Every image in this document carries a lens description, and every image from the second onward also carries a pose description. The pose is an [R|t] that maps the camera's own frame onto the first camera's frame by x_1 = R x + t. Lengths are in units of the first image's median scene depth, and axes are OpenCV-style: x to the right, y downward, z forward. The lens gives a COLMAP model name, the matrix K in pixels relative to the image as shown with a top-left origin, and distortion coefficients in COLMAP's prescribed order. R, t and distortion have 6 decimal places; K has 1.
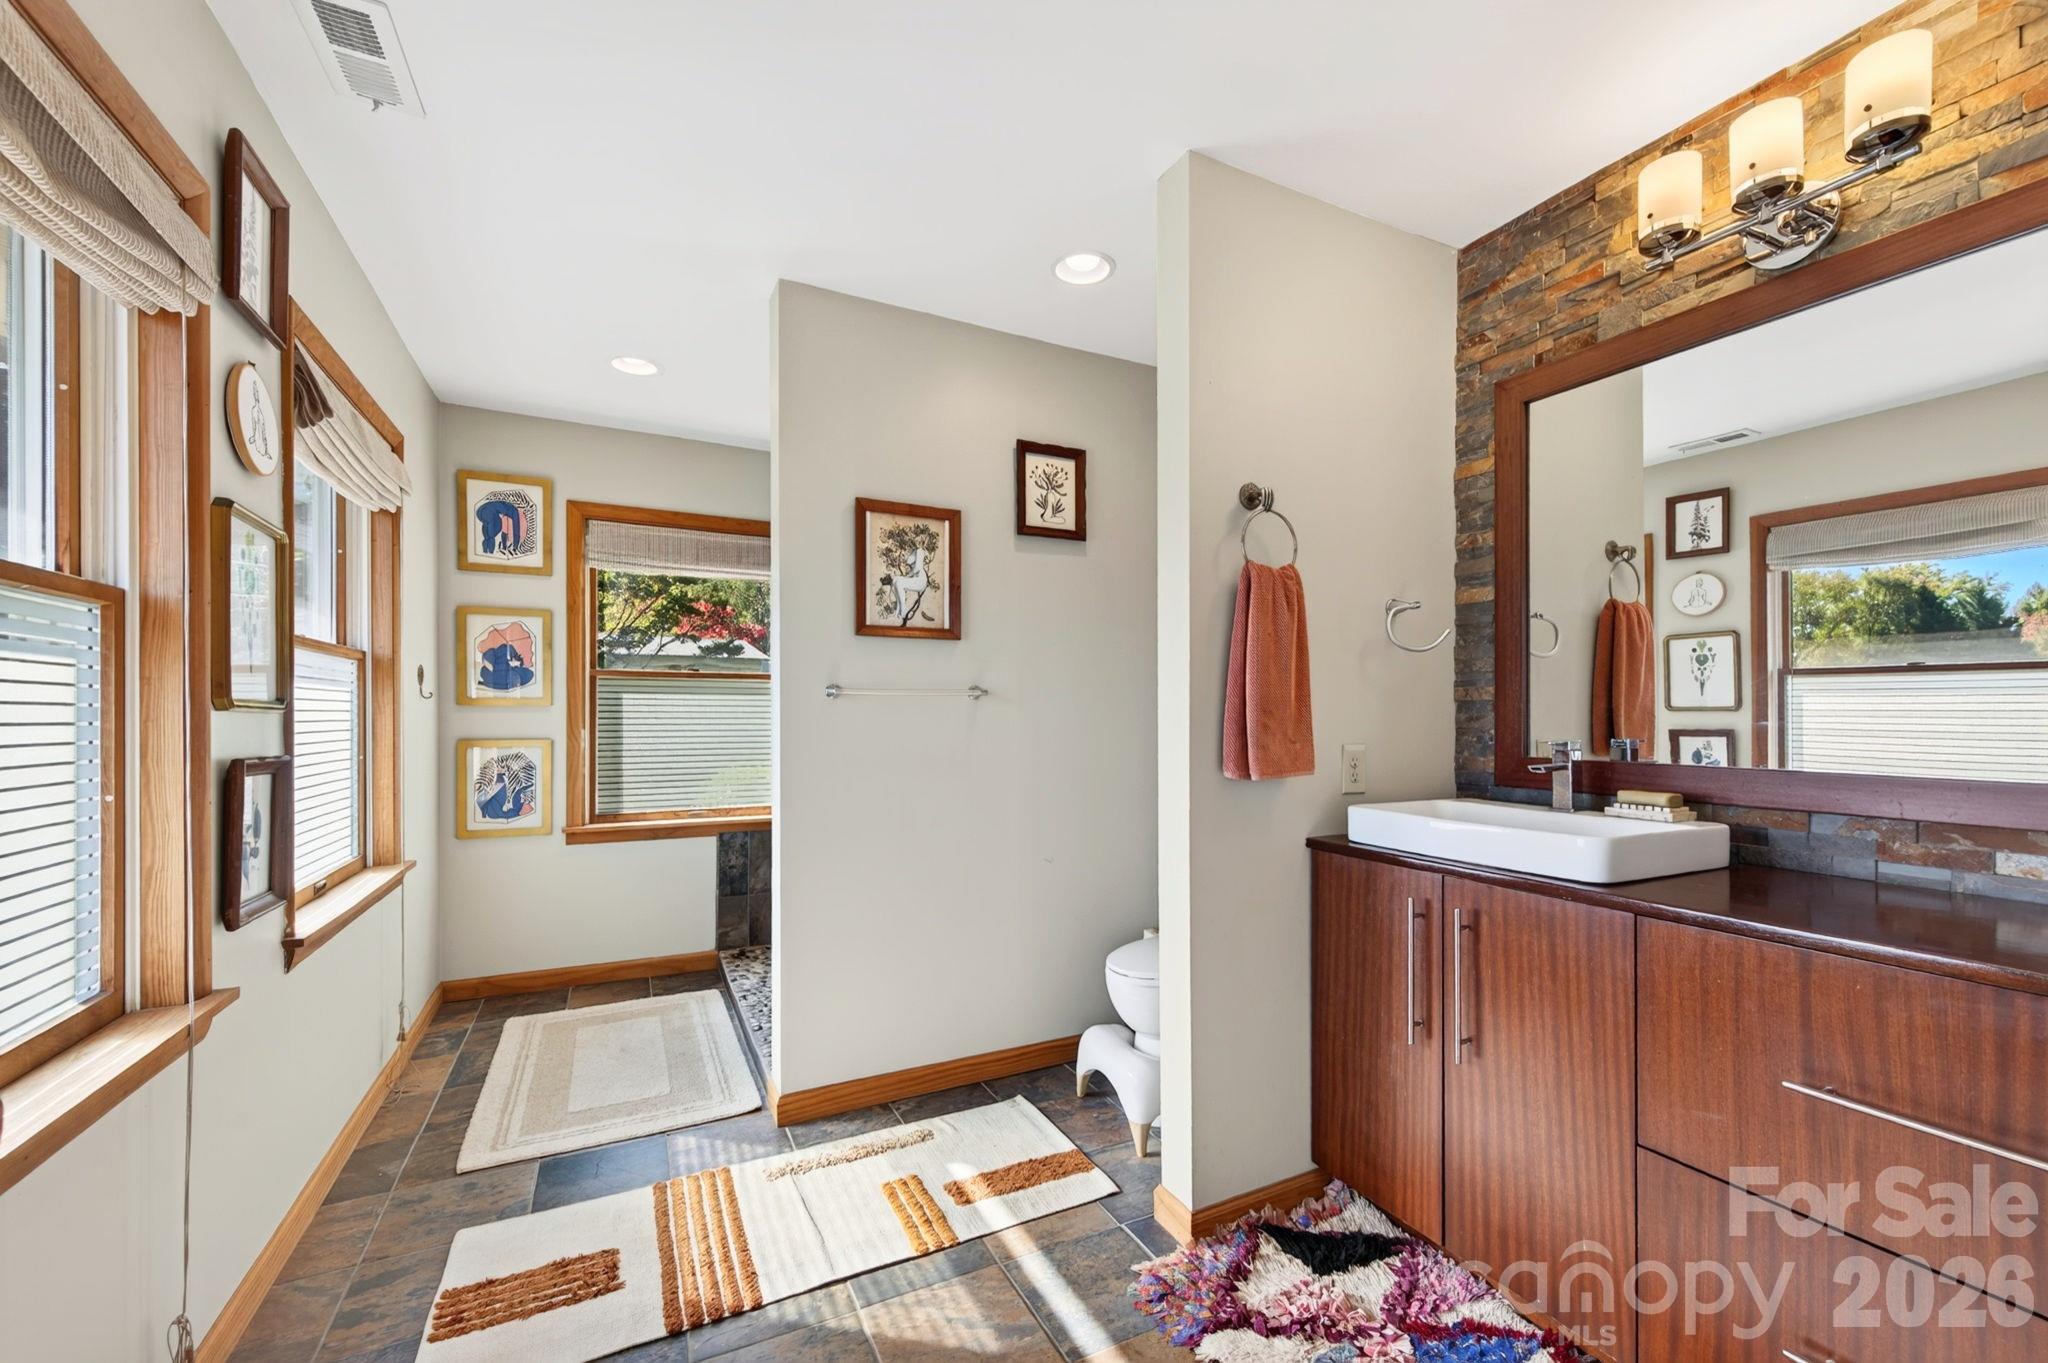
lens RADIAL K [[813.1, 0, 1023.1], [0, 813.1, 711.7], [0, 0, 1]] dist [-0.000083, 0.000038]
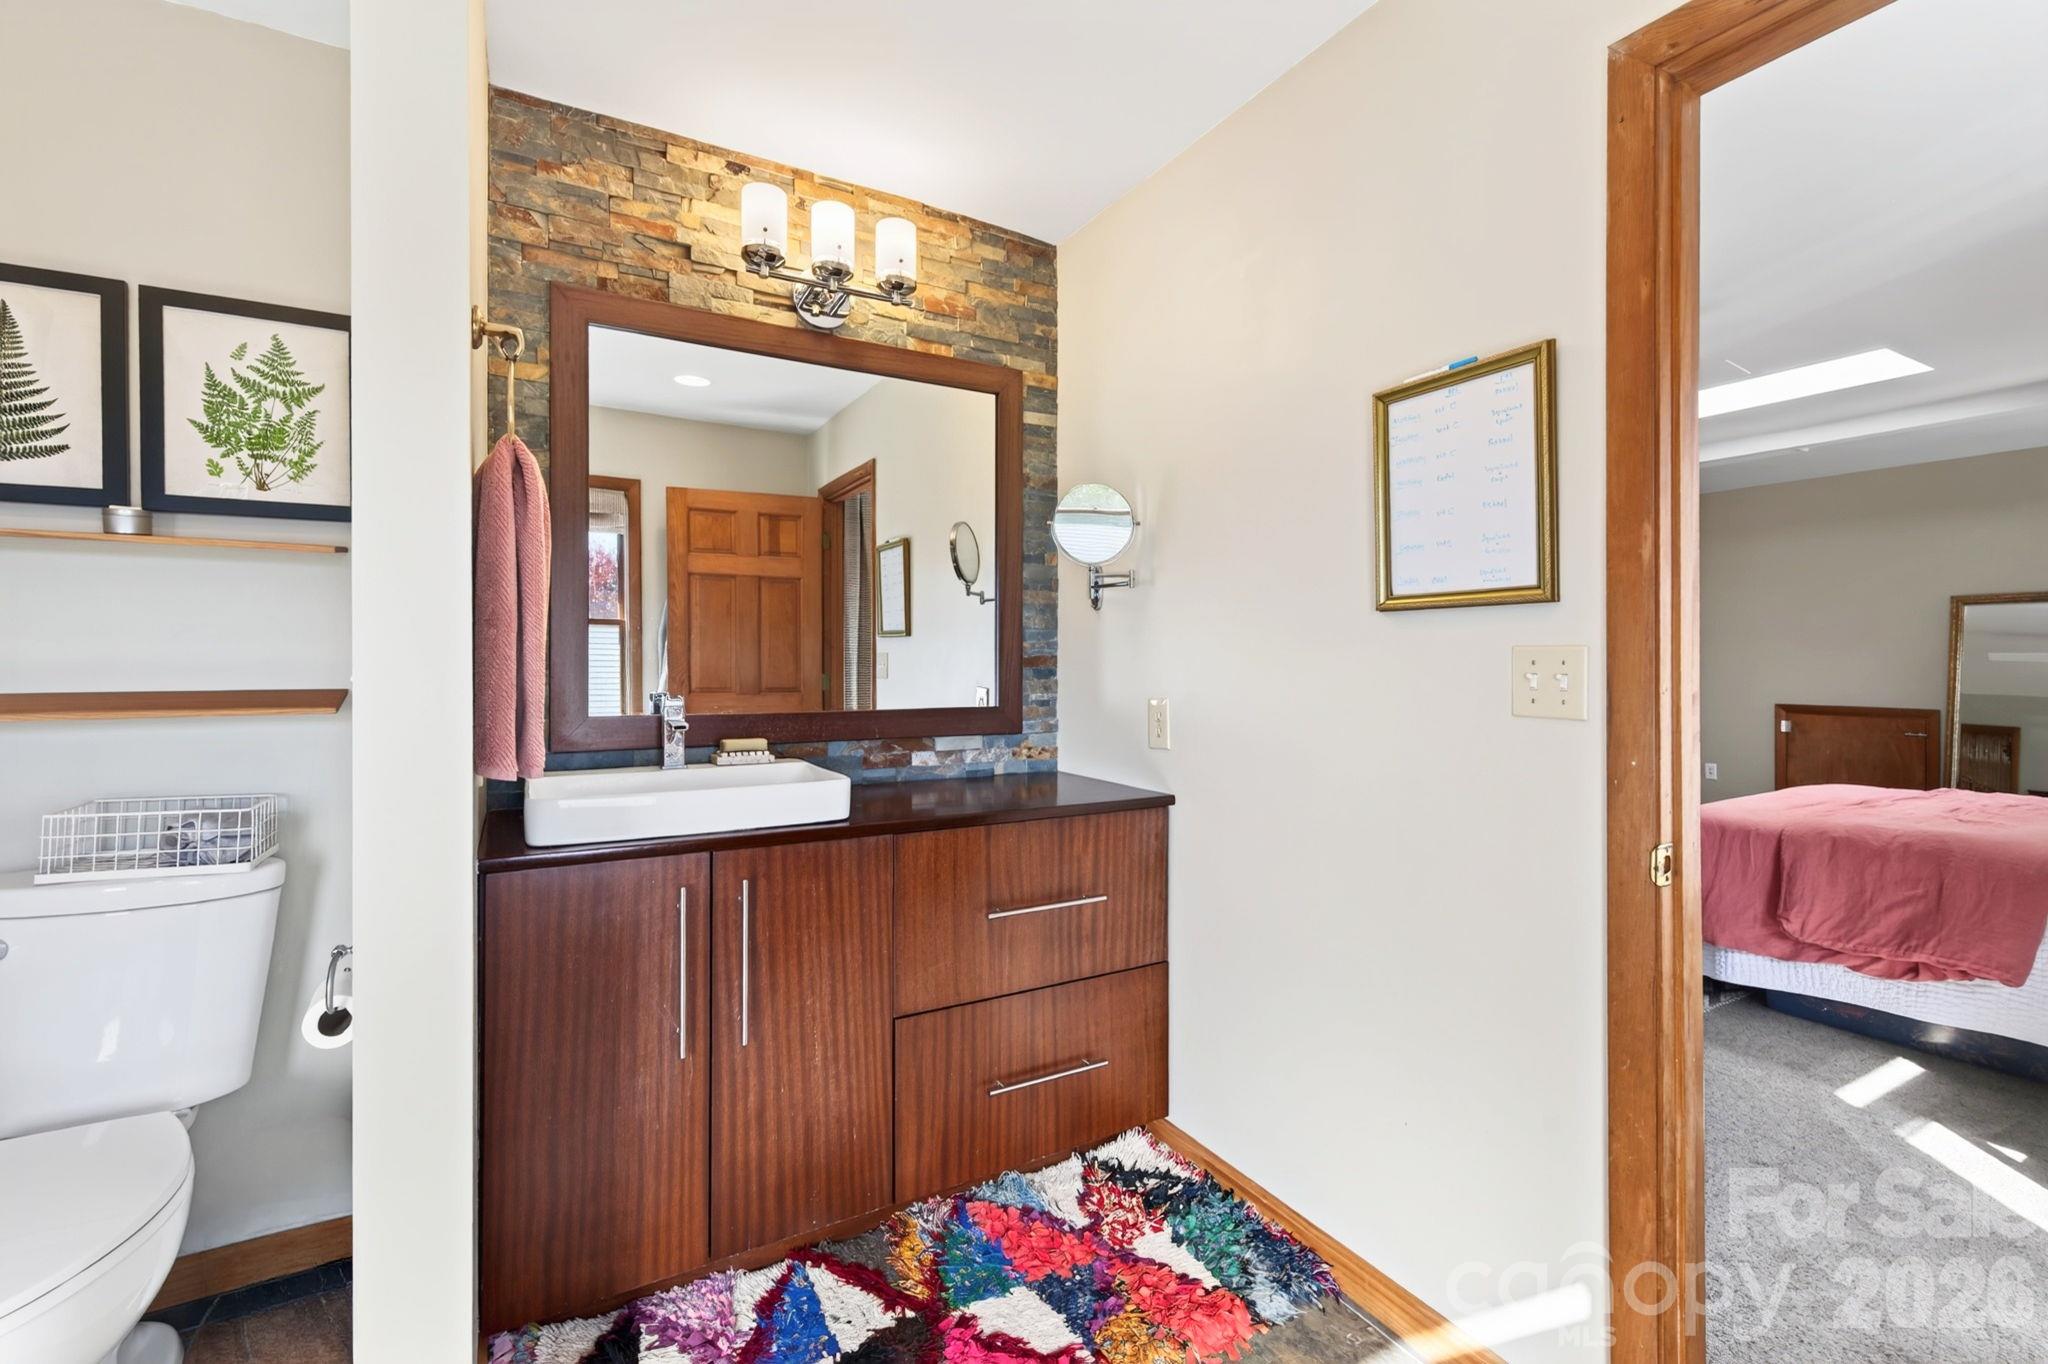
lens RADIAL K [[884.8, 0, 1019.9], [0, 884.8, 665.1], [0, 0, 1]] dist [0.002833, 0.000266]
pose [[-0.048163, -0.002046, 0.998837, -0.443177], [-0.000822, 0.999998, 0.002009, -0.005200], [-0.998839, -0.000724, -0.048165, 0.657452]]
